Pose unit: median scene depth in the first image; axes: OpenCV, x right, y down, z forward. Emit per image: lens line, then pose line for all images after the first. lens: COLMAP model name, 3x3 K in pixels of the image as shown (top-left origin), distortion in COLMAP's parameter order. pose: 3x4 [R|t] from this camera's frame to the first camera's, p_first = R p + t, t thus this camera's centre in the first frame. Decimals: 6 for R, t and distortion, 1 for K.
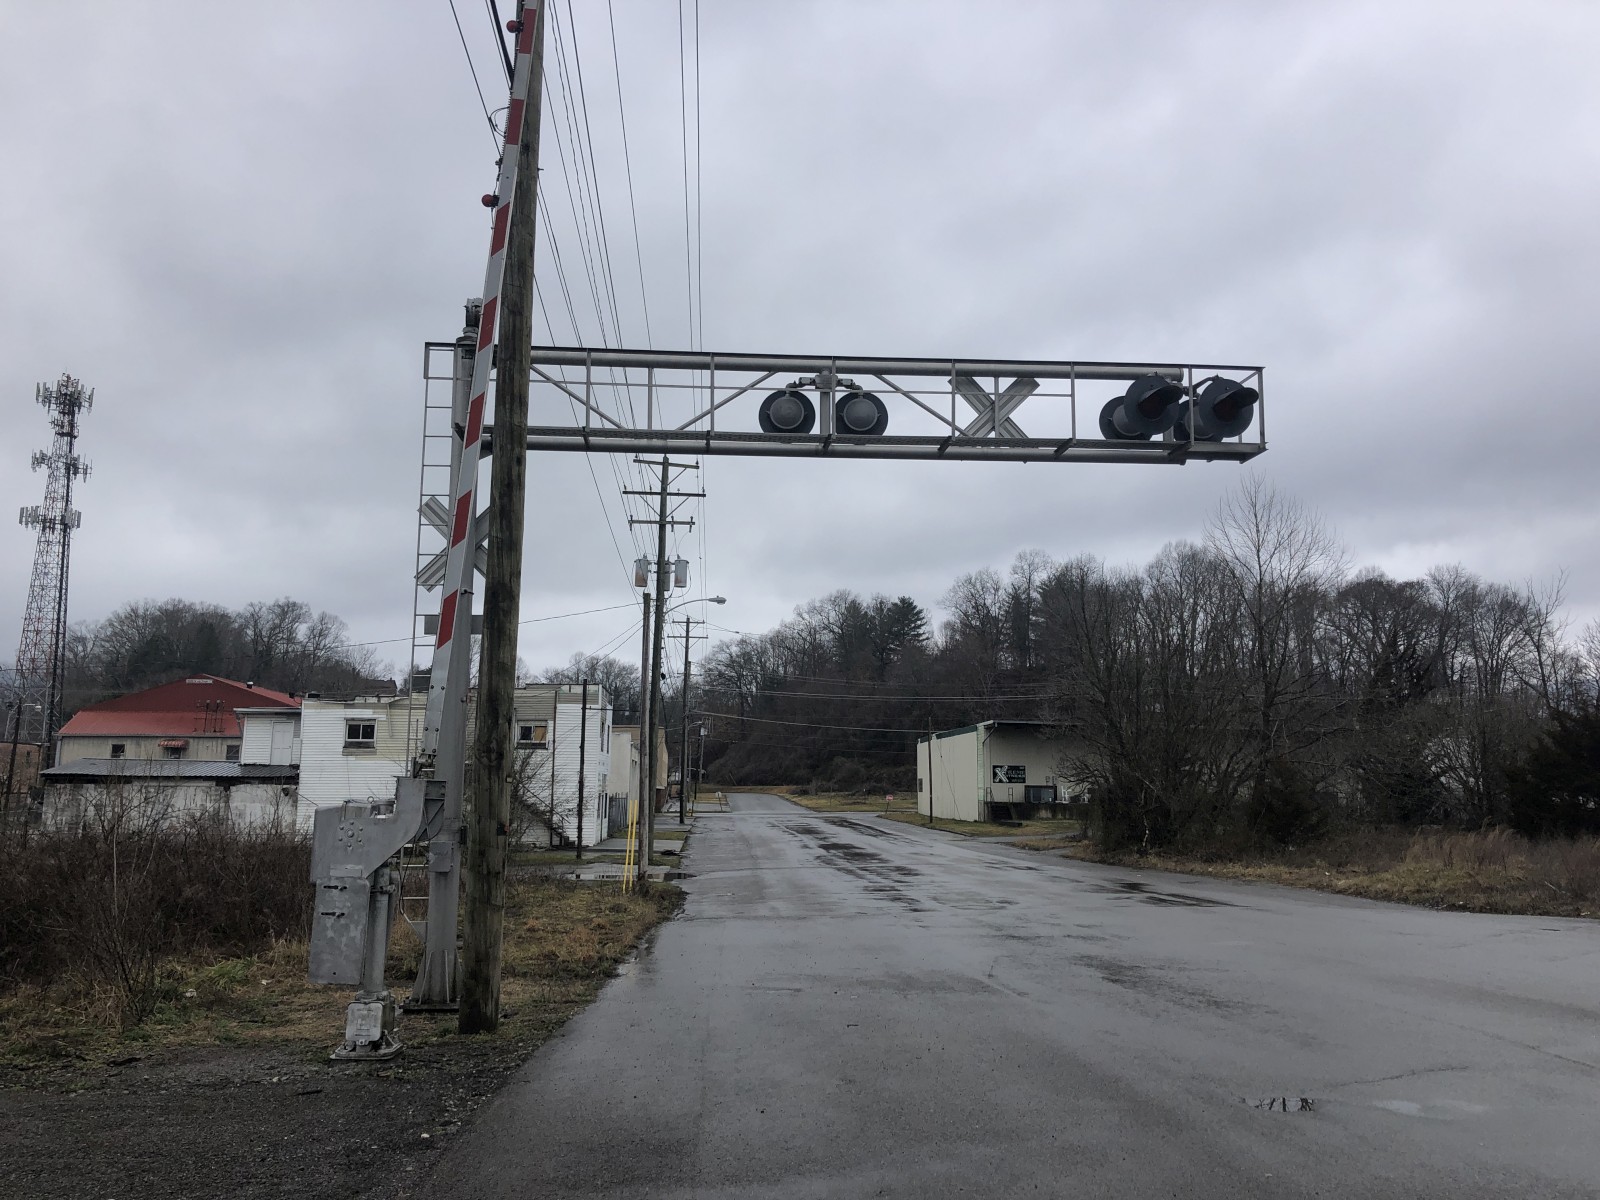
lens RADIAL K [[1324.4, 0, 801.5], [0, 1324.4, 591.1], [0, 0, 1]] dist [0.080900, -0.010454]
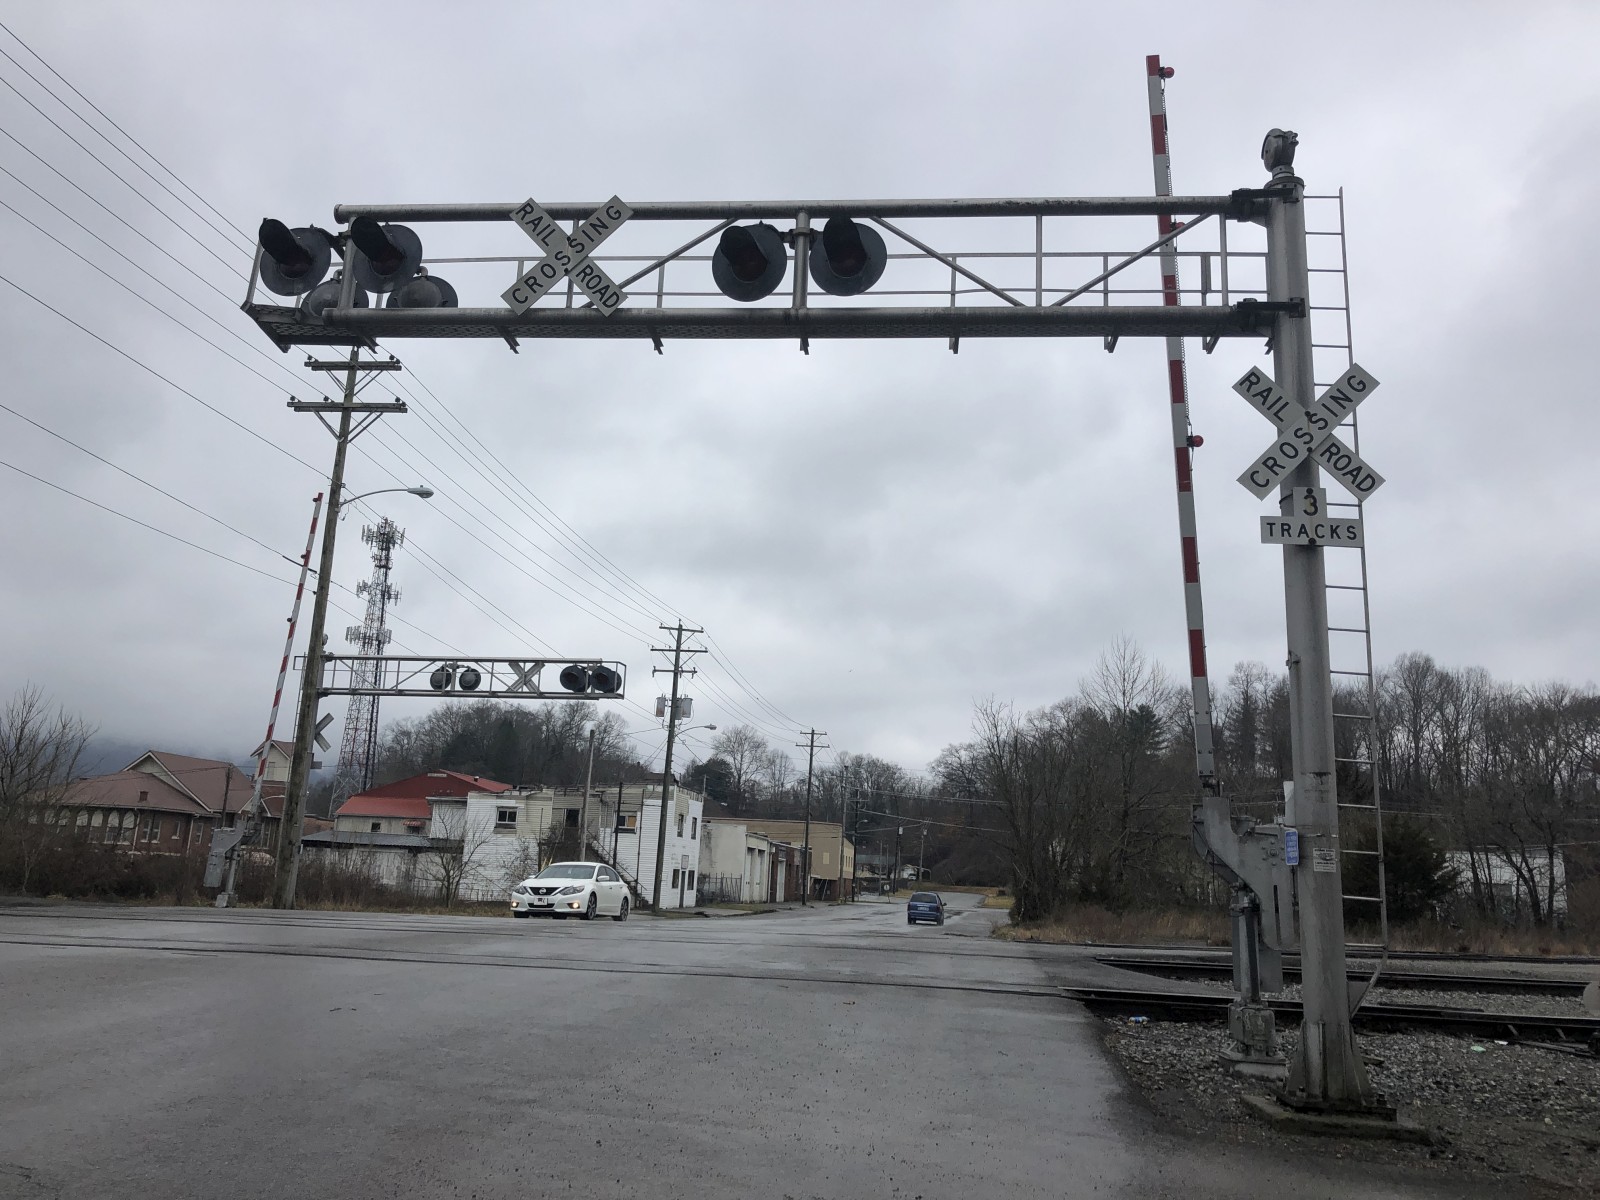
lens RADIAL K [[1324.4, 0, 799.4], [0, 1324.4, 602.2], [0, 0, 1]] dist [0.080900, -0.010454]
pose [[0.976848, -0.006096, -0.213850, 0.324622], [-0.008159, 0.997805, -0.065710, -0.033175], [0.213781, 0.065933, 0.974654, -0.351612]]
